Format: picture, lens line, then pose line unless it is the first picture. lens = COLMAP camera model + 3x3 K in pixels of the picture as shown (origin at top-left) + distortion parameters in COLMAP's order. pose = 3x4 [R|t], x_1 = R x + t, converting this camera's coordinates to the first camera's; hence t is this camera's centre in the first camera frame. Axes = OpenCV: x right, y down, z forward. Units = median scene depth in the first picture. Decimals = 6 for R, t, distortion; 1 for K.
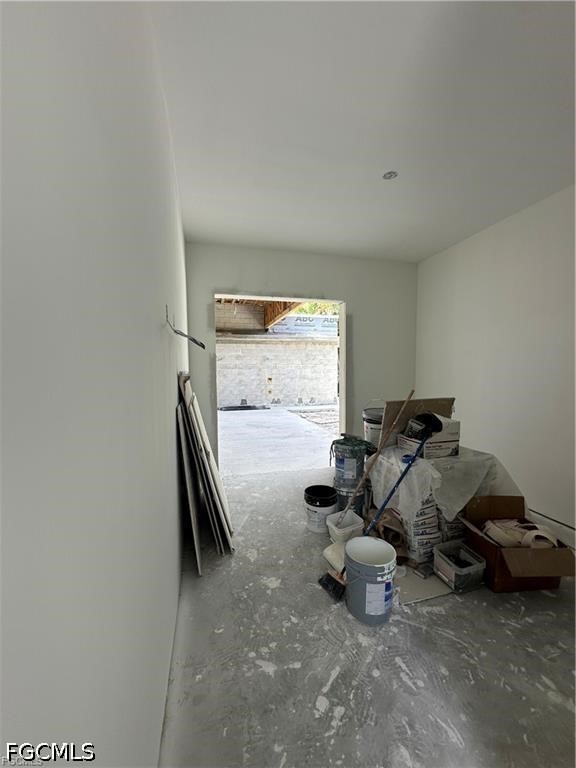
lens RADIAL K [[307.1, 0, 288.9], [0, 307.1, 386.4], [0, 0, 1]] dist [-0.005772, 0.001330]
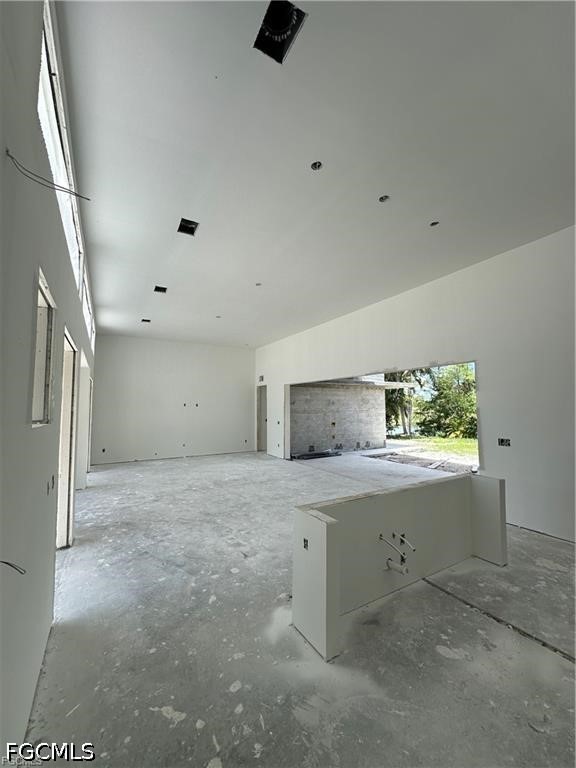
lens RADIAL K [[307.1, 0, 290.1], [0, 307.1, 385.6], [0, 0, 1]] dist [-0.005772, 0.001330]
pose [[0.958853, 0.020425, 0.283166, -0.468907], [0.015870, 0.991993, -0.125292, -0.023779], [-0.283458, 0.124631, 0.950852, 0.102019]]
